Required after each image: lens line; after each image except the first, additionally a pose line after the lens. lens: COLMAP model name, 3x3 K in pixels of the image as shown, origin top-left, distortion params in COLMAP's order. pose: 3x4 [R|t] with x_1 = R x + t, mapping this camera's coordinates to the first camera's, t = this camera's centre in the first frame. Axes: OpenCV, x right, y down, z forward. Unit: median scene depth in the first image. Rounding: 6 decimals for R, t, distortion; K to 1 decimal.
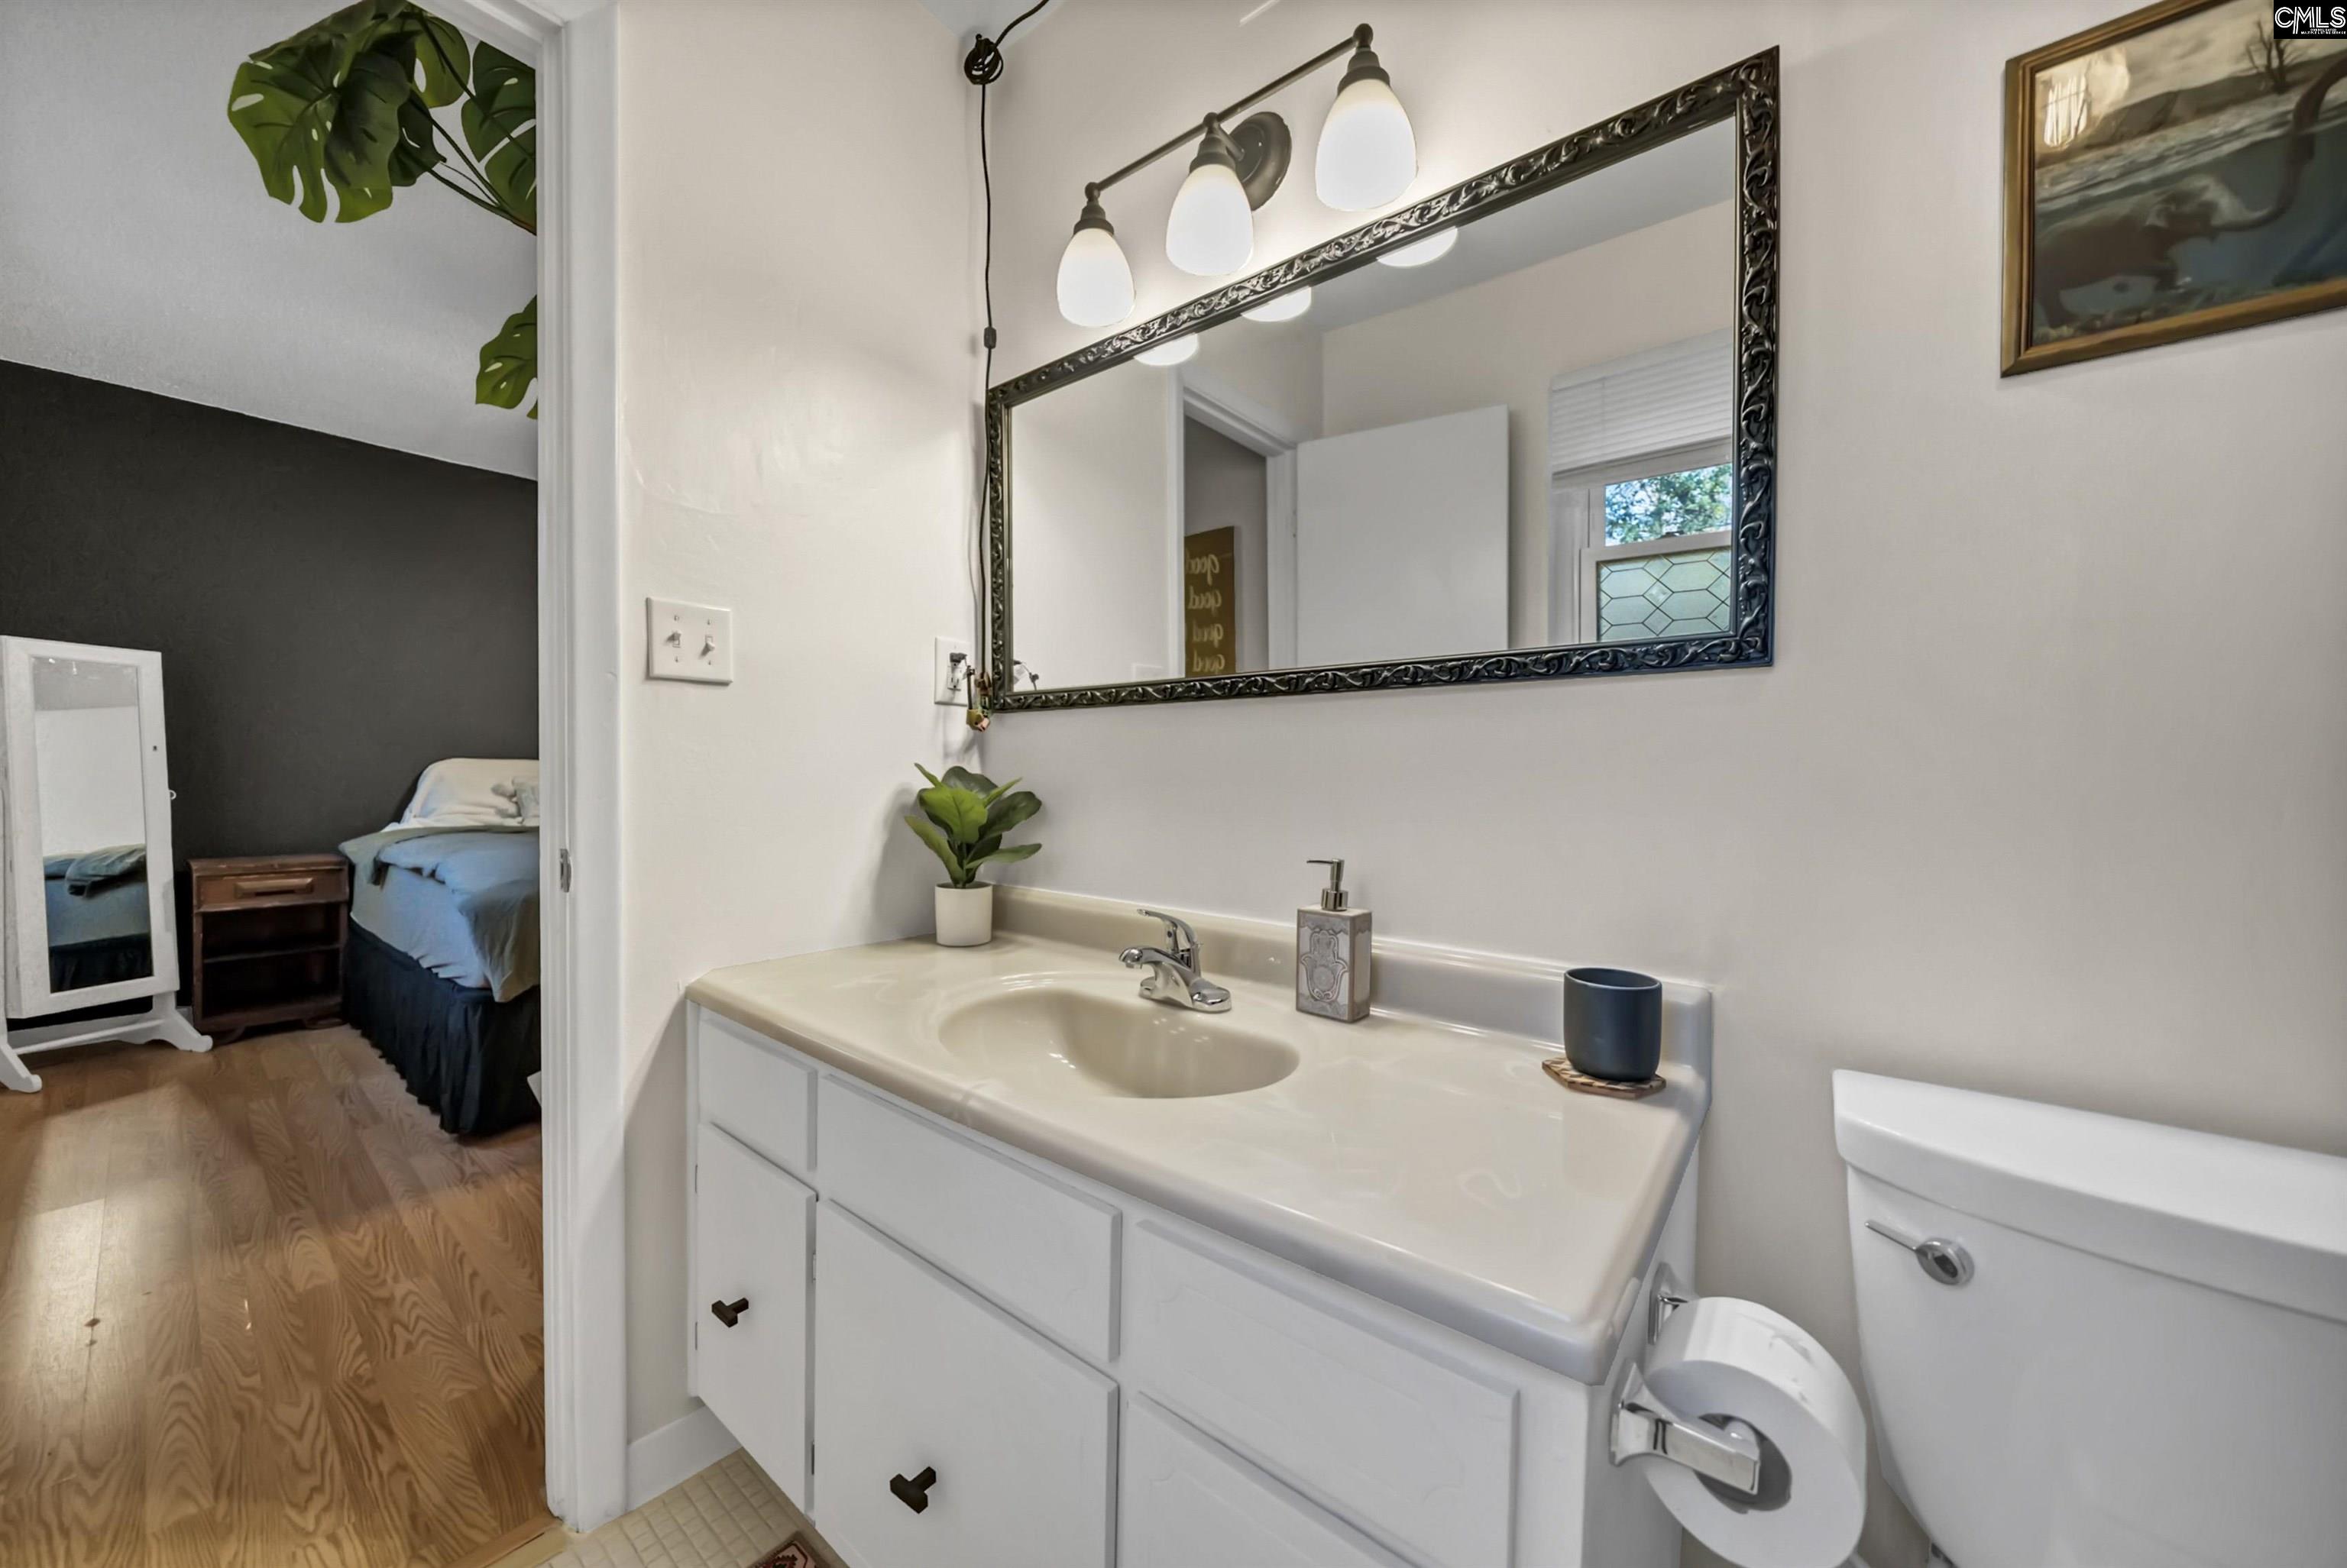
lens RADIAL K [[816.9, 0, 1176.0], [0, 816.9, 783.7], [0, 0, 1]] dist [0.001619, 0.000223]
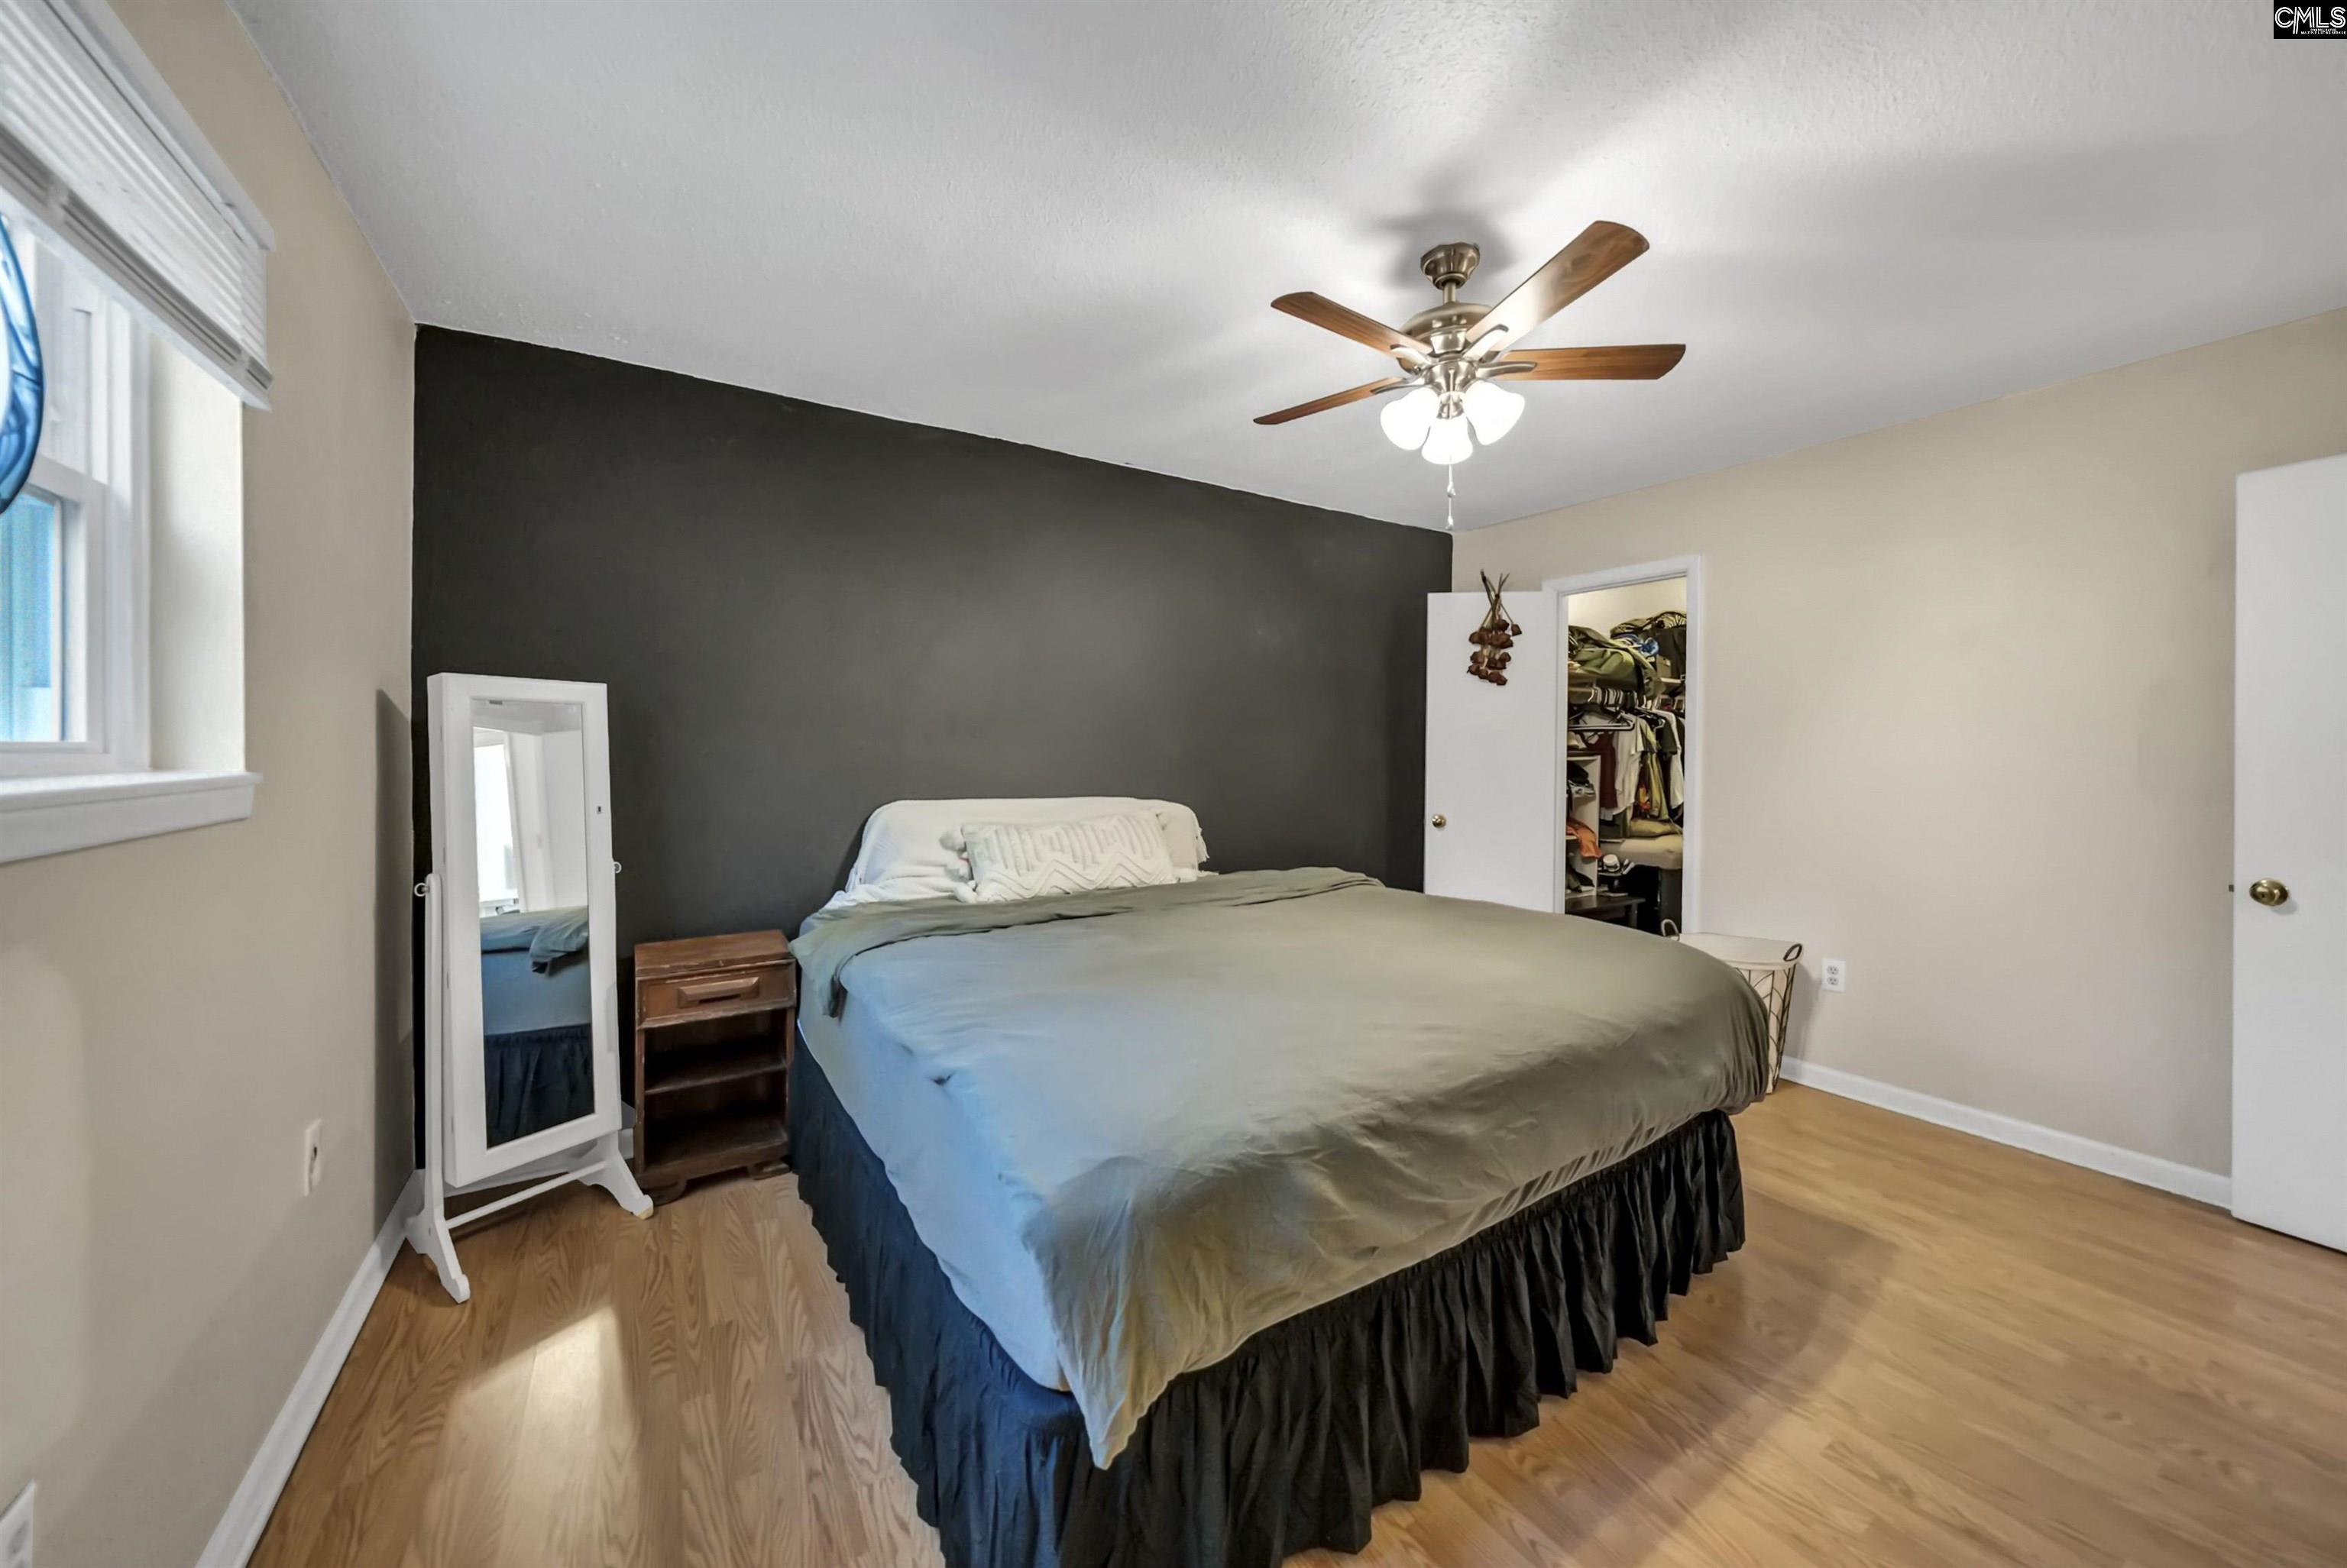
lens RADIAL K [[816.9, 0, 1175.1], [0, 816.9, 745.5], [0, 0, 1]] dist [0.001619, 0.000223]
pose [[0.946819, -0.010150, -0.321605, -0.476781], [0.005562, 0.999869, -0.015182, -0.085307], [0.321718, 0.012586, 0.946752, 0.436429]]
